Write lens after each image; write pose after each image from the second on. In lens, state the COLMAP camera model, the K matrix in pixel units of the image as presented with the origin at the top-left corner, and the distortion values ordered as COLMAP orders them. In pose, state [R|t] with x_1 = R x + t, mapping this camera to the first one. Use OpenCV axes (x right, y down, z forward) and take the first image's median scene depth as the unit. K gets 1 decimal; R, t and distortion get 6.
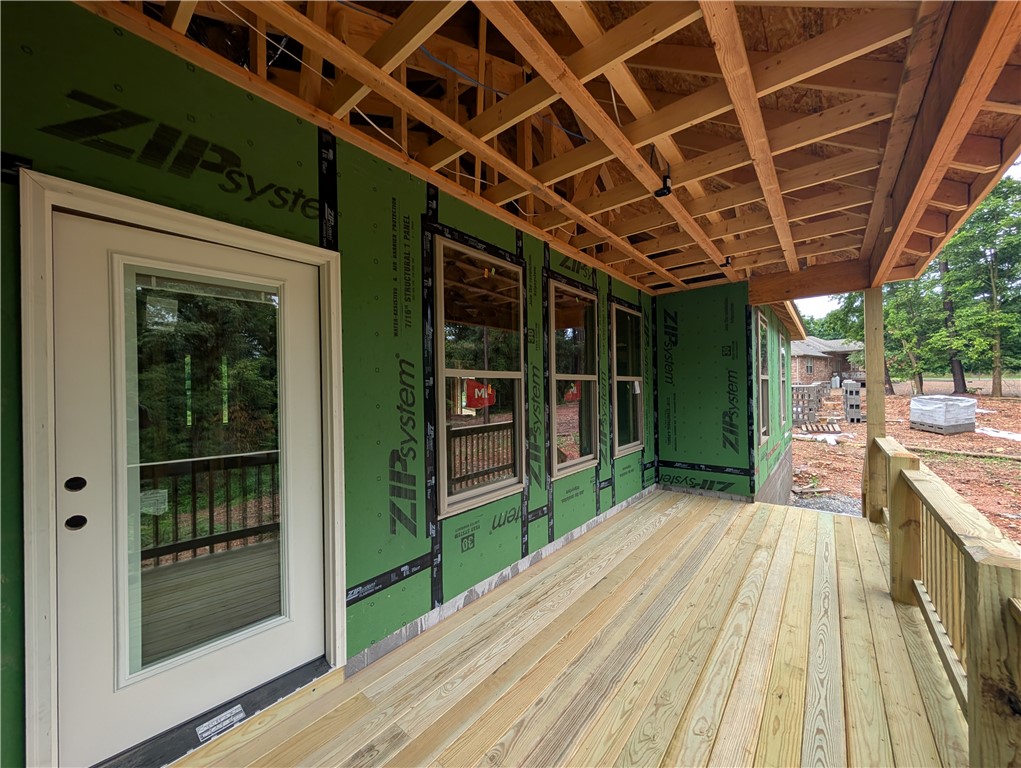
lens RADIAL K [[385.7, 0, 513.3], [0, 385.7, 387.0], [0, 0, 1]] dist [0.001551, -0.000012]
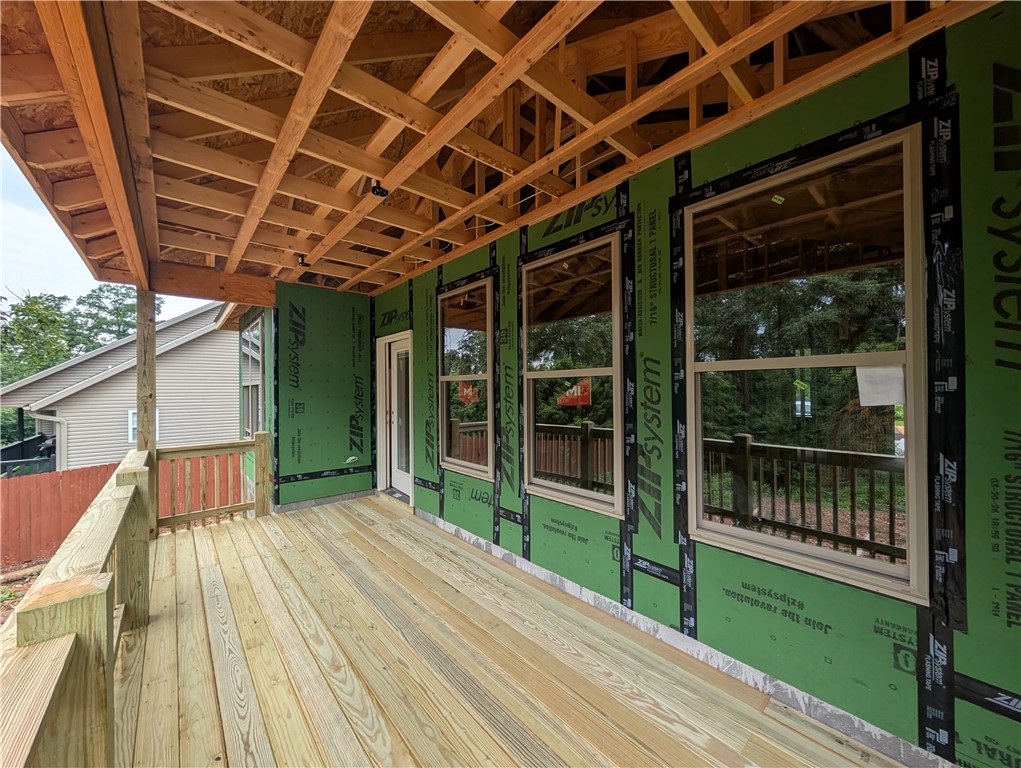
lens RADIAL K [[314.4, 0, 510.9], [0, 314.4, 389.3], [0, 0, 1]] dist [-0.000146, -0.000015]
pose [[-0.064245, 0.015458, -0.997814, 0.793533], [0.011915, 0.999821, 0.014722, -0.005481], [0.997863, -0.010943, -0.064418, 0.974871]]
